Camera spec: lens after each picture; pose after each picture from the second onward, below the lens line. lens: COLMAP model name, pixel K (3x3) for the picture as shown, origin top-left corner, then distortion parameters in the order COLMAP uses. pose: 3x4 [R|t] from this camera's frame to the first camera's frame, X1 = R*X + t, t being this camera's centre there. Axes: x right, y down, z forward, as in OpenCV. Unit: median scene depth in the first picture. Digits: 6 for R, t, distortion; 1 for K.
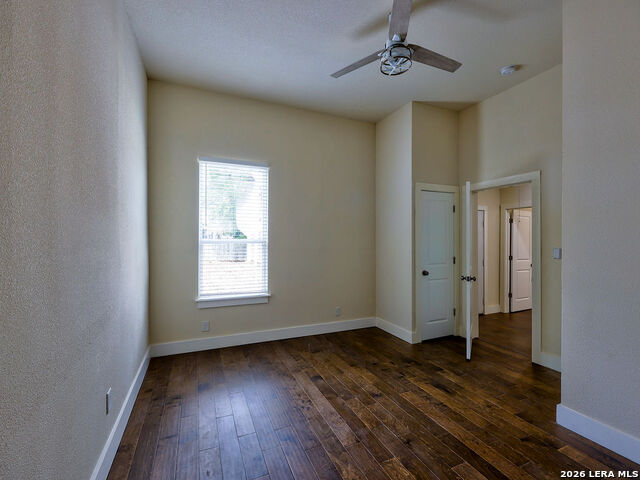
lens RADIAL K [[291.0, 0, 320.3], [0, 291.0, 238.8], [0, 0, 1]] dist [-0.000455, 0.000595]
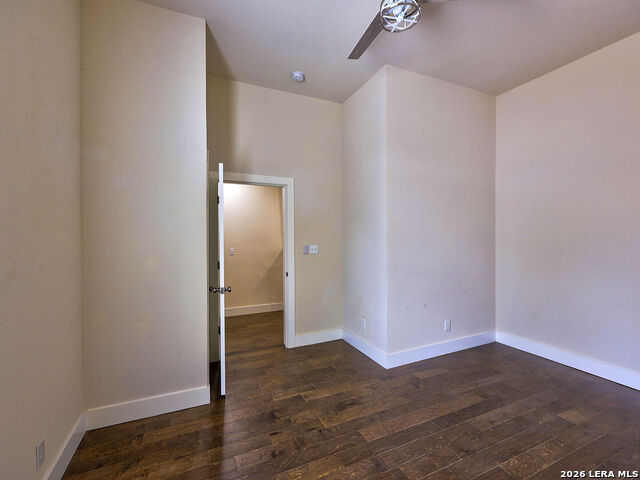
lens RADIAL K [[291.0, 0, 320.3], [0, 291.0, 238.8], [0, 0, 1]] dist [-0.000455, 0.000595]
pose [[-0.026615, -0.005850, 0.999629, -0.488118], [0.005619, 0.999966, 0.006002, -0.001437], [-0.999630, 0.005777, -0.026581, 1.157214]]
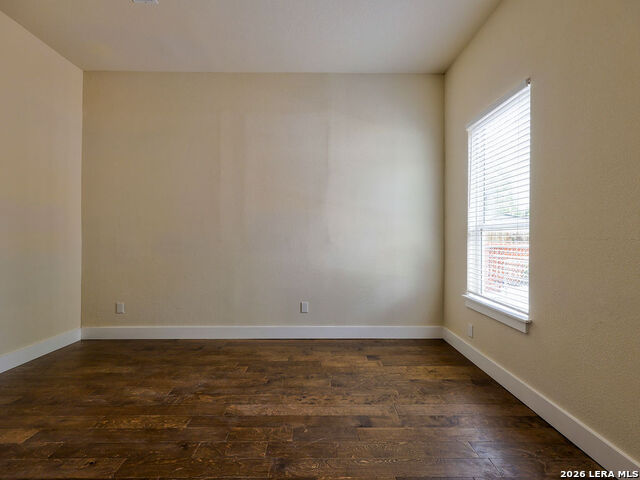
lens RADIAL K [[291.0, 0, 320.3], [0, 291.0, 238.8], [0, 0, 1]] dist [-0.000455, 0.000595]
pose [[-0.399996, -0.007701, -0.916484, 0.719346], [-0.006280, 0.999964, -0.005662, 0.072976], [0.916495, 0.003491, -0.400030, 1.317794]]
